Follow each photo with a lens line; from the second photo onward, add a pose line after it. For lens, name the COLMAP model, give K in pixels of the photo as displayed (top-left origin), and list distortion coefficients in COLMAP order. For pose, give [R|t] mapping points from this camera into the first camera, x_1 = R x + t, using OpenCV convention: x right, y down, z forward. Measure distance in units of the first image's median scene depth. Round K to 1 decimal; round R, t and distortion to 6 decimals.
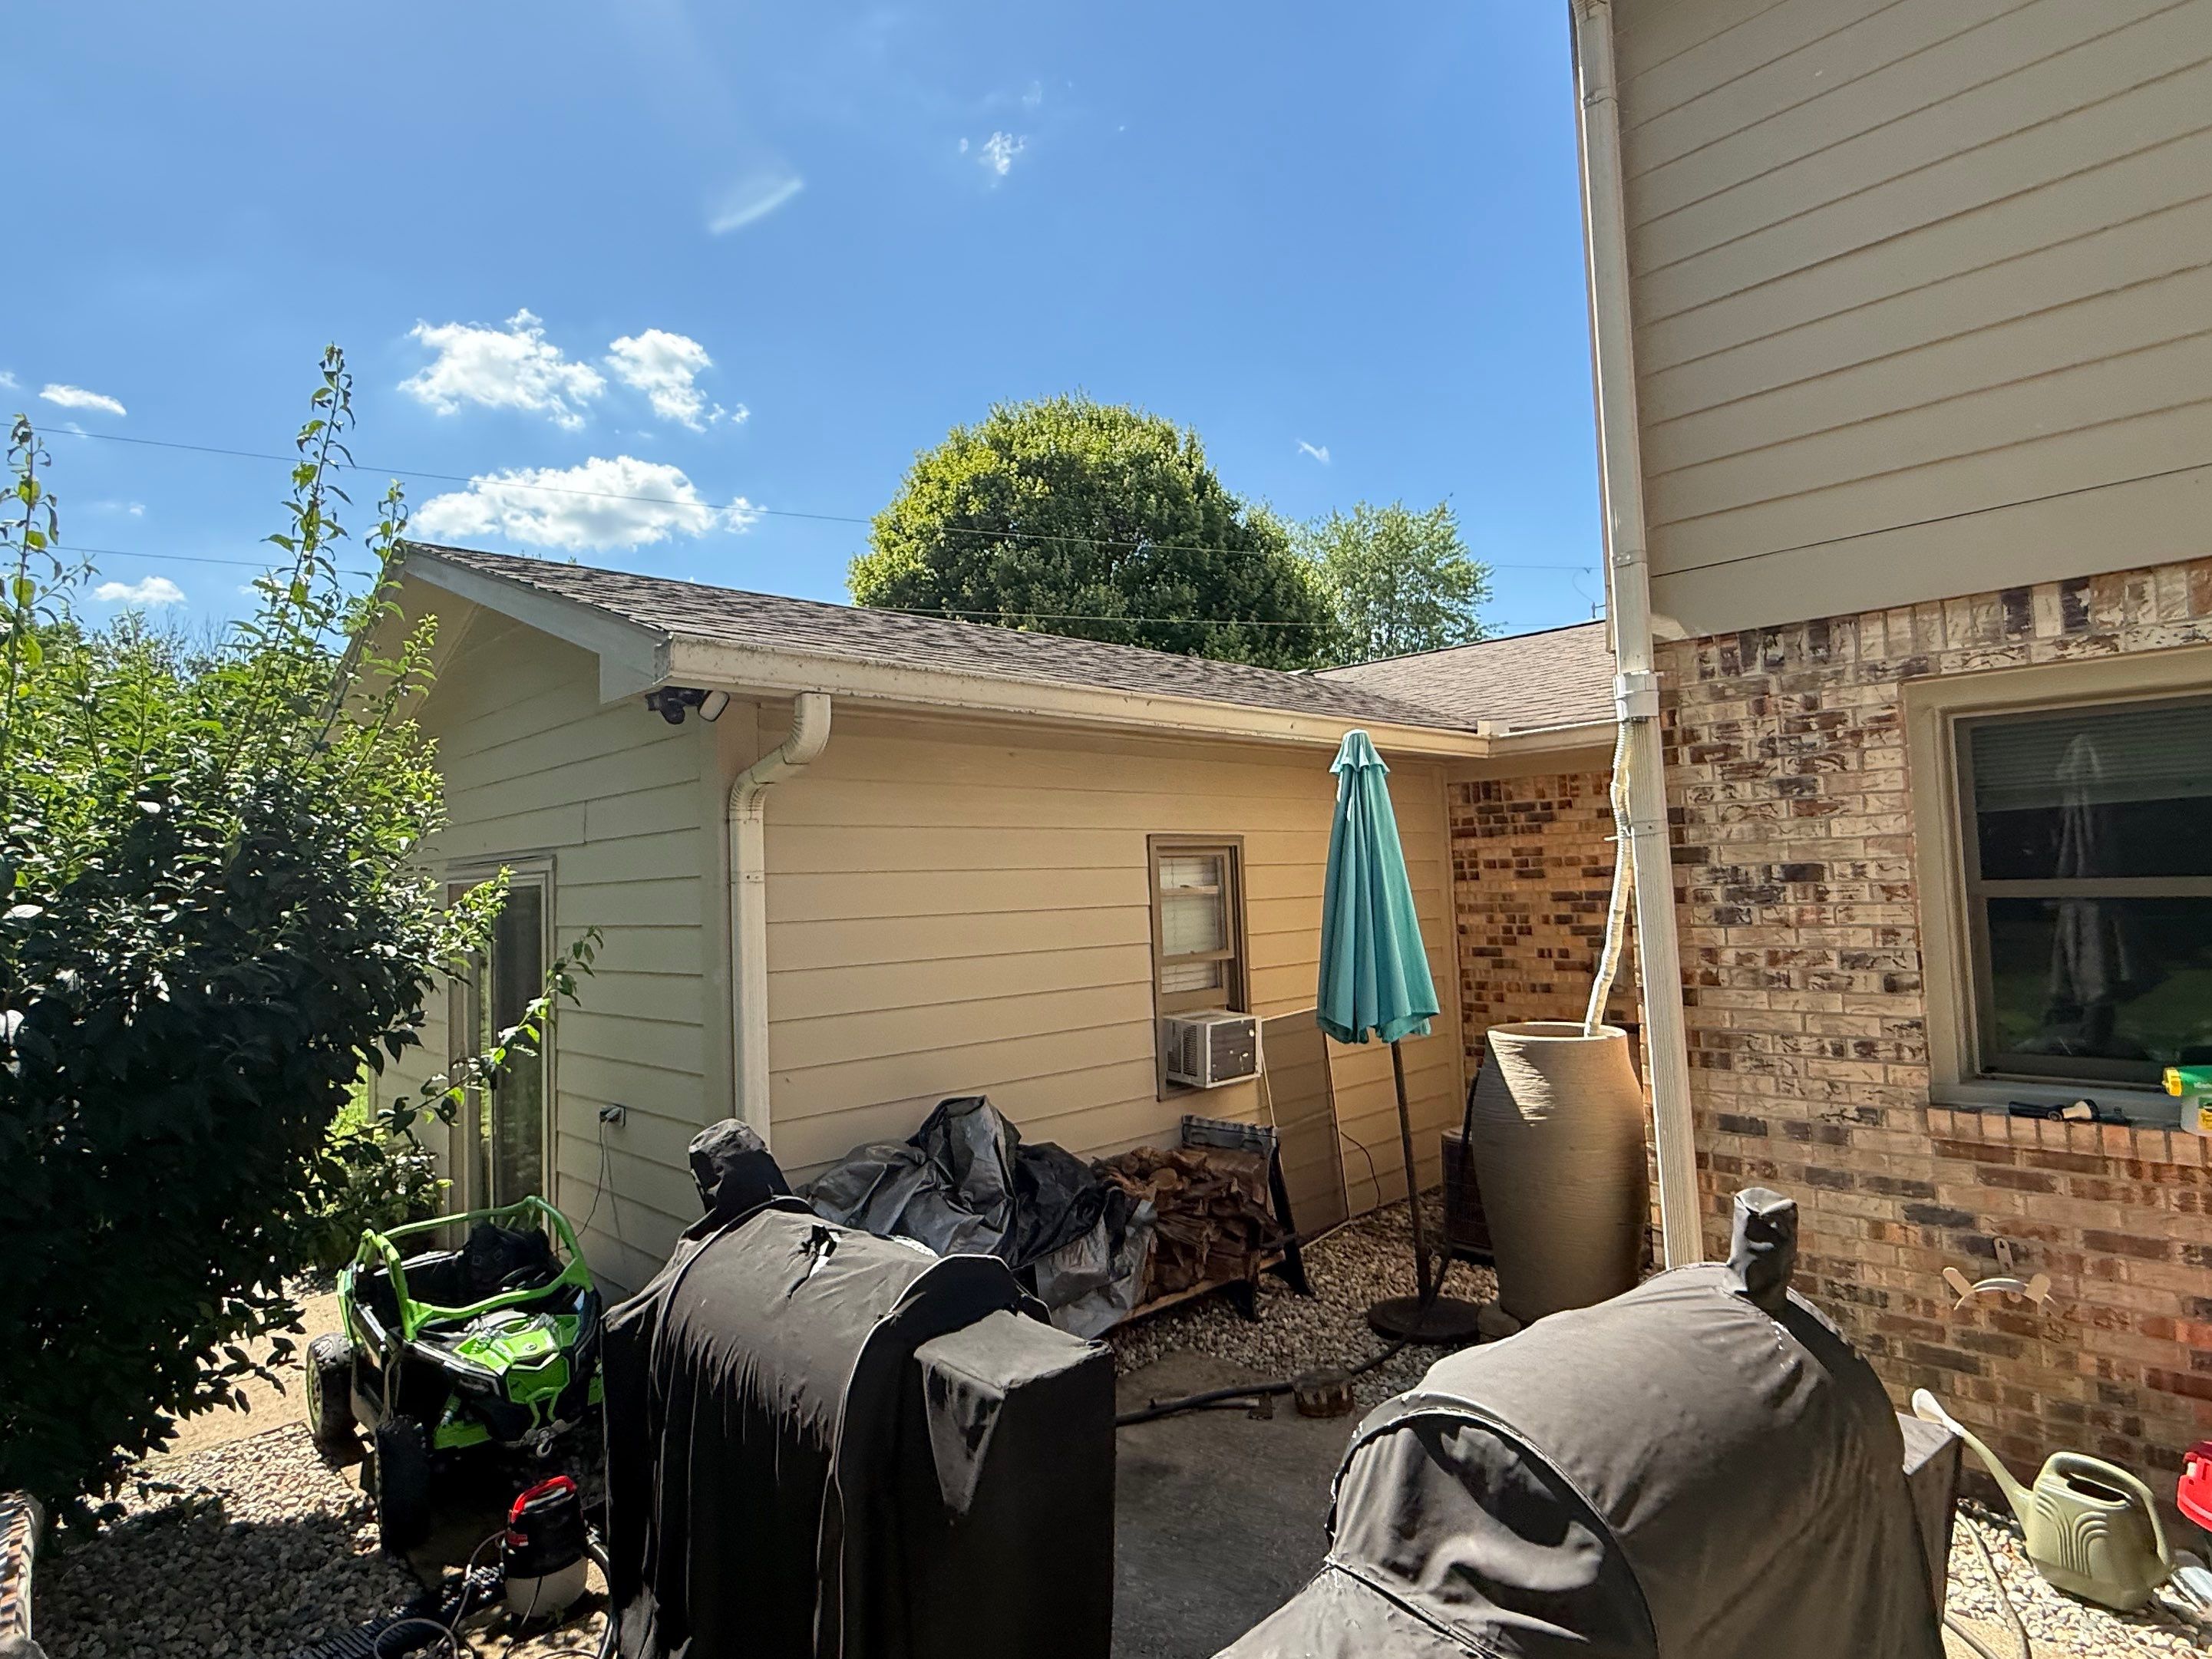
lens RADIAL K [[1206.2, 0, 1103.1], [0, 1206.2, 828.6], [0, 0, 1]] dist [0.001448, -0.000460]
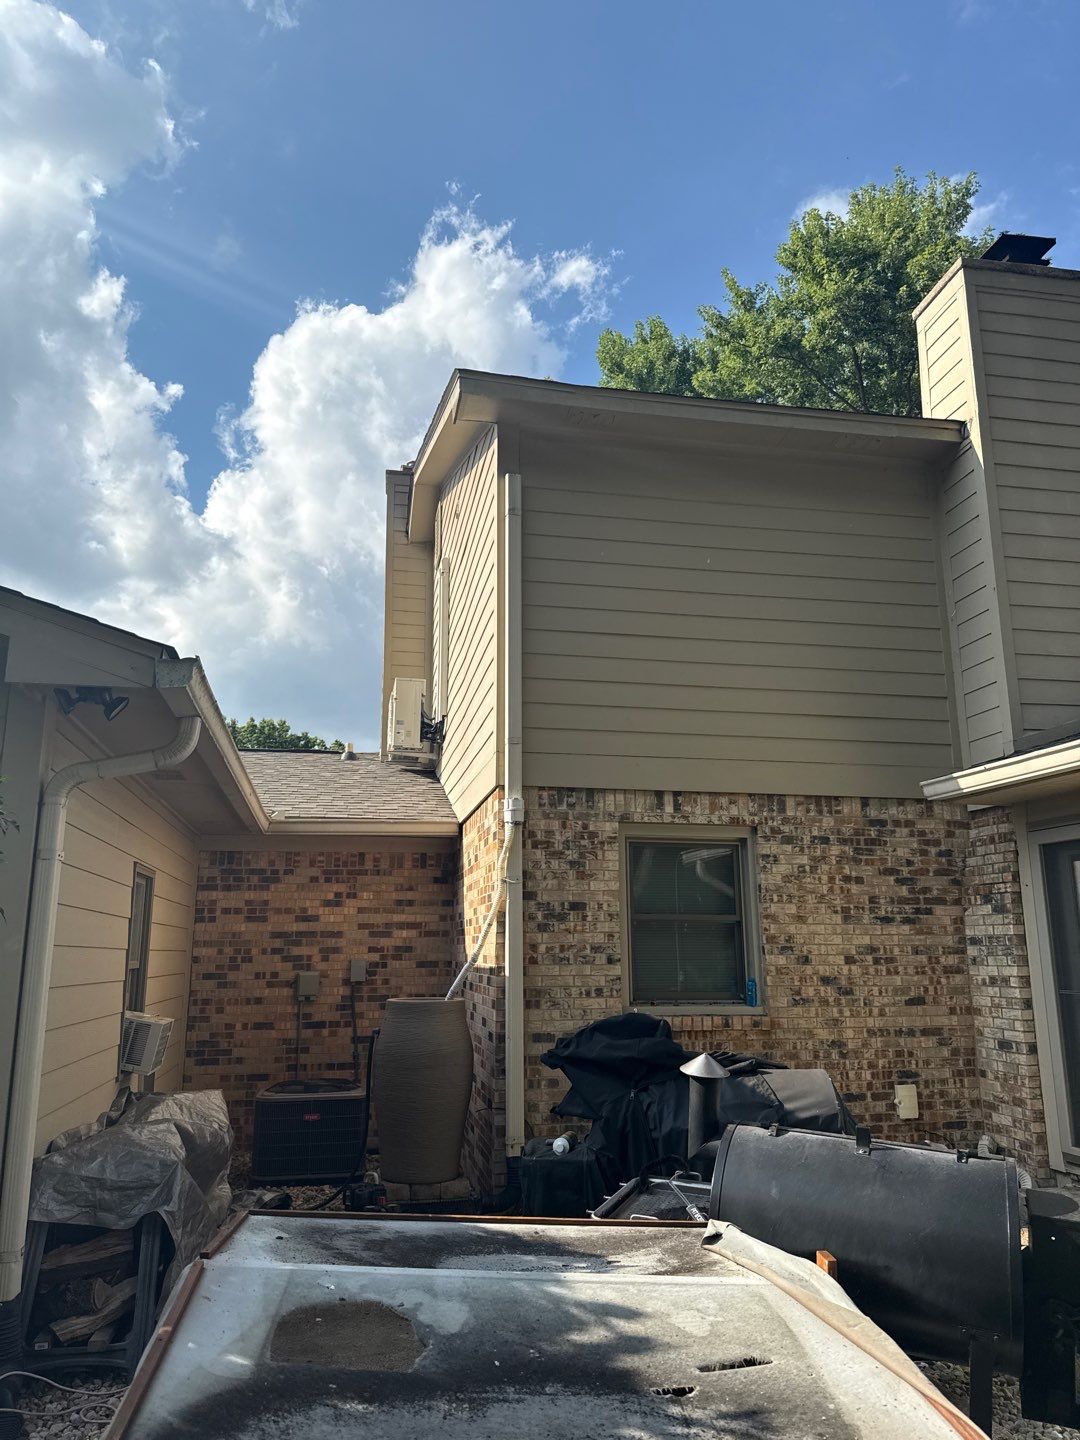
lens RADIAL K [[991.9, 0, 540.9], [0, 991.9, 718.5], [0, 0, 1]] dist [0.063935, -0.000521]
pose [[0.538150, 0.223931, 0.812558, -0.896853], [-0.052719, 0.971116, -0.232712, 0.120248], [-0.841199, 0.082397, 0.534411, 0.097120]]
